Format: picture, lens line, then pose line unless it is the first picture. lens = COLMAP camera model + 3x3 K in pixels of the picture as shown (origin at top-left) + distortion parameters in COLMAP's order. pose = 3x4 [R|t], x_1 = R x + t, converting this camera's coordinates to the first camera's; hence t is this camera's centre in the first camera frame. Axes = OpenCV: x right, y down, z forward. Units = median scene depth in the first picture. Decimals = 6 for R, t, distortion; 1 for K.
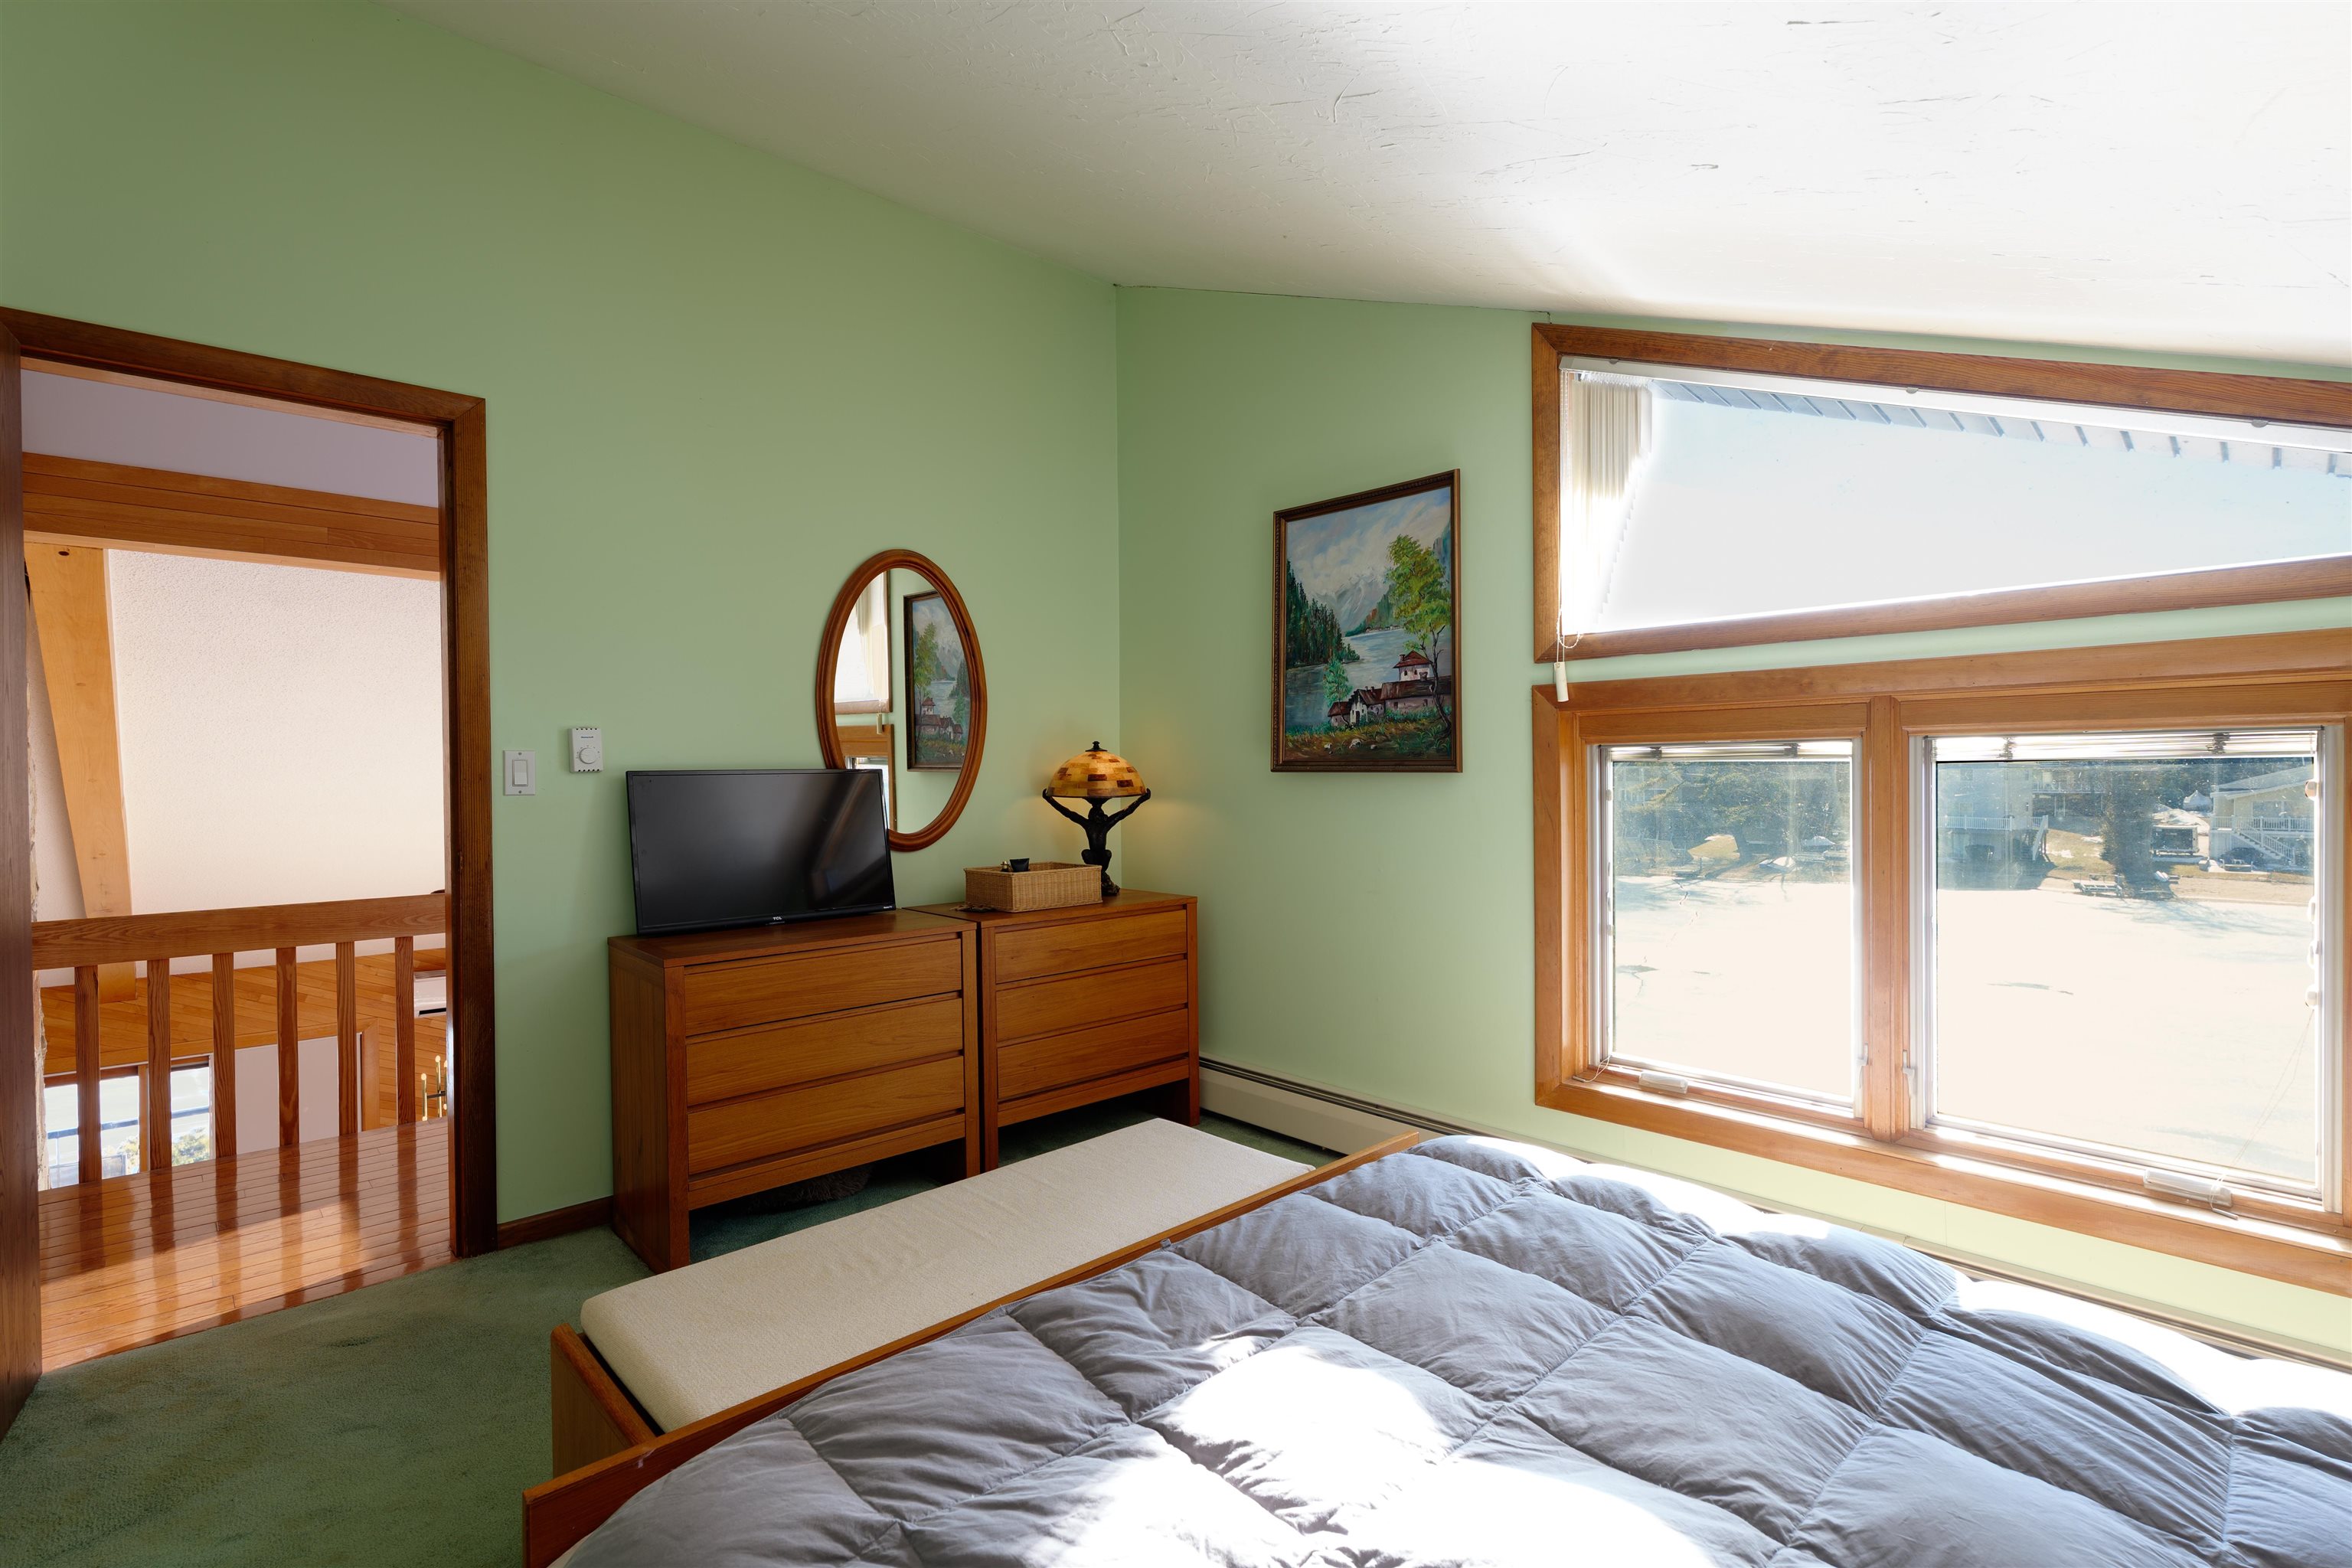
lens RADIAL K [[1093.3, 0, 1176.0], [0, 1093.3, 784.0], [0, 0, 1]] dist [-0.001796, -0.000082]
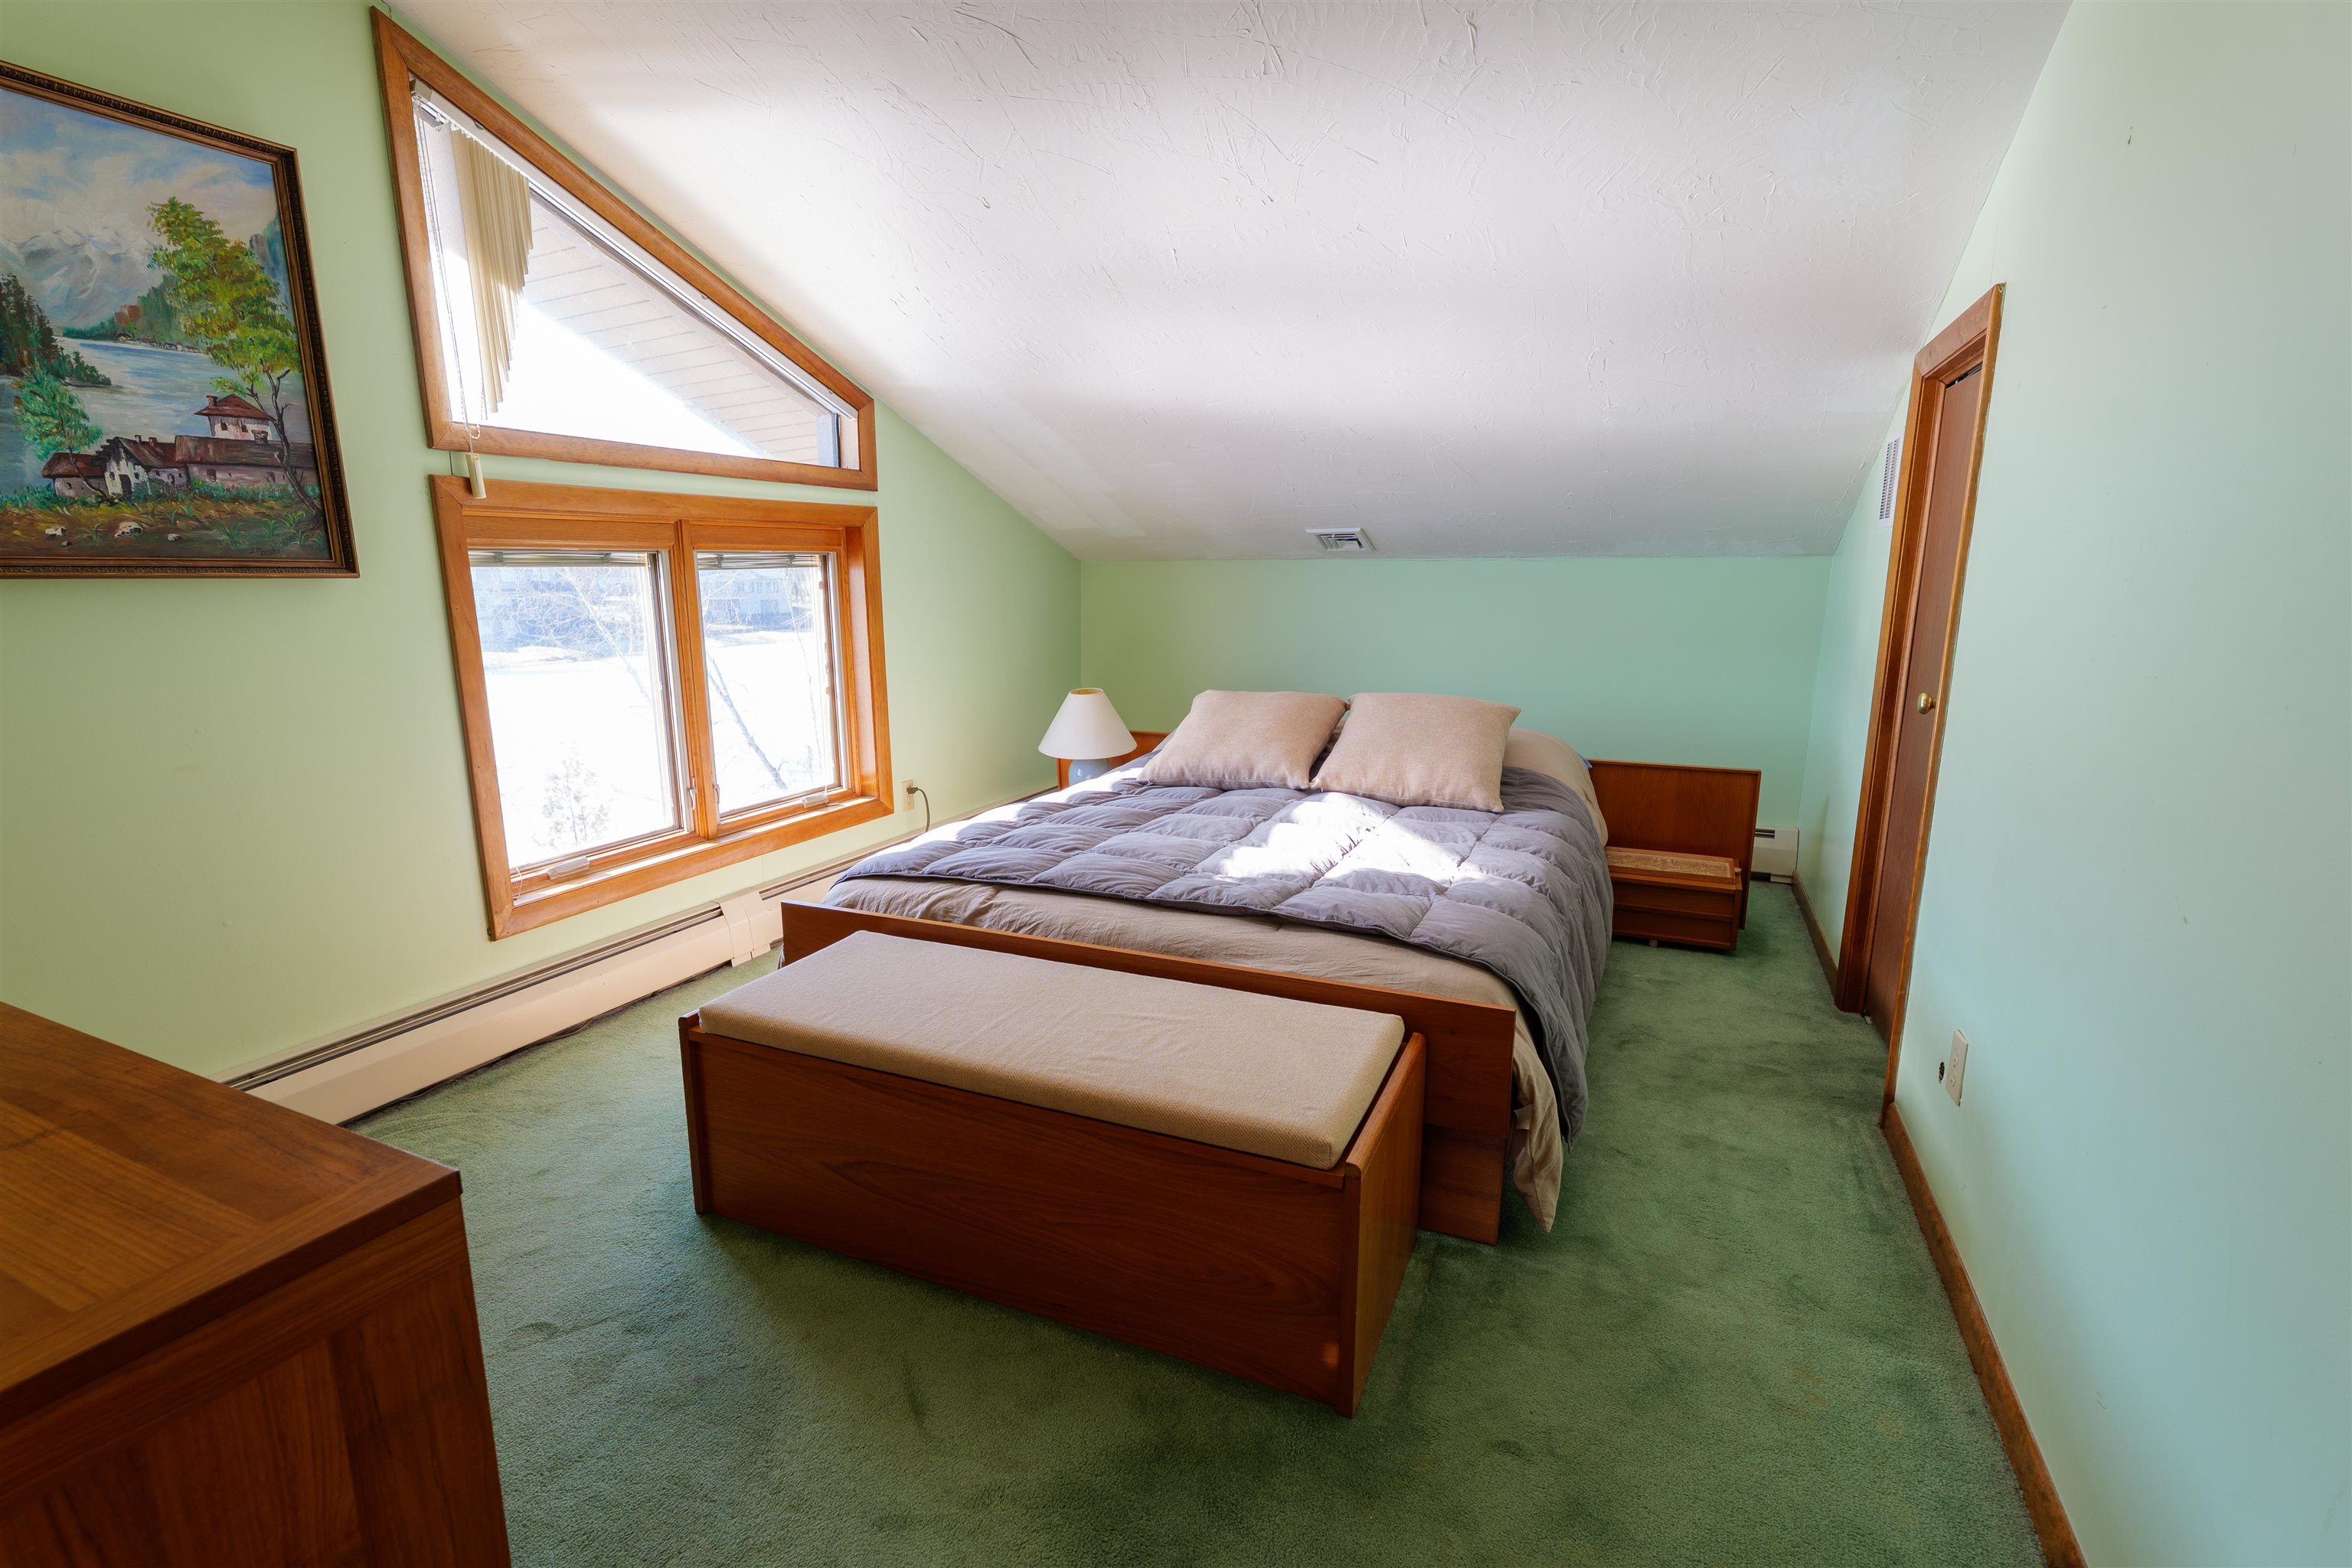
lens RADIAL K [[1093.3, 0, 1176.0], [0, 1093.3, 784.0], [0, 0, 1]] dist [-0.001796, -0.000082]
pose [[-0.396040, -0.166203, 0.903066, -0.657111], [0.020457, 0.981641, 0.189635, -0.001940], [-0.918005, 0.093577, -0.385369, 0.744925]]
